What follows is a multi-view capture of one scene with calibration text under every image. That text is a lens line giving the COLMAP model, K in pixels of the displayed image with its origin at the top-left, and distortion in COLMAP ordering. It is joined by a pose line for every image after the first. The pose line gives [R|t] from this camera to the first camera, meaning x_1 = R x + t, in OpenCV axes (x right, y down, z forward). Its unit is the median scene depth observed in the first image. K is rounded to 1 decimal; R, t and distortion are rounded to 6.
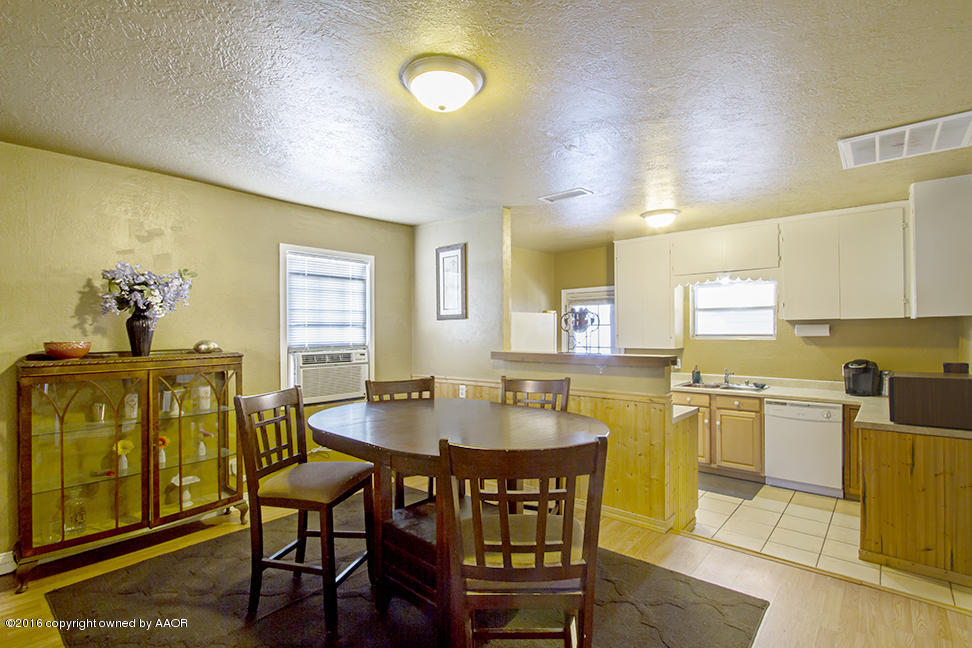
lens RADIAL K [[459.4, 0, 488.0], [0, 459.4, 341.3], [0, 0, 1]] dist [-0.024206, 0.000231]
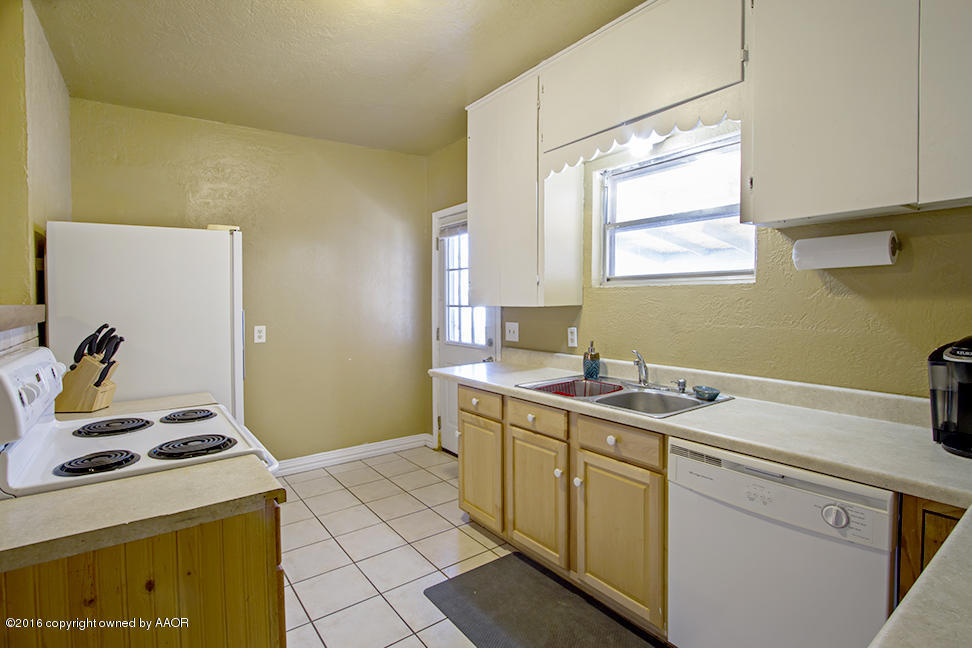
lens RADIAL K [[459.4, 0, 482.7], [0, 459.4, 328.5], [0, 0, 1]] dist [-0.024206, 0.000231]
pose [[0.973616, 0.007788, -0.228058, 0.513383], [0.003133, 0.998867, 0.047483, 0.018898], [0.228170, -0.046944, 0.972489, 0.578697]]
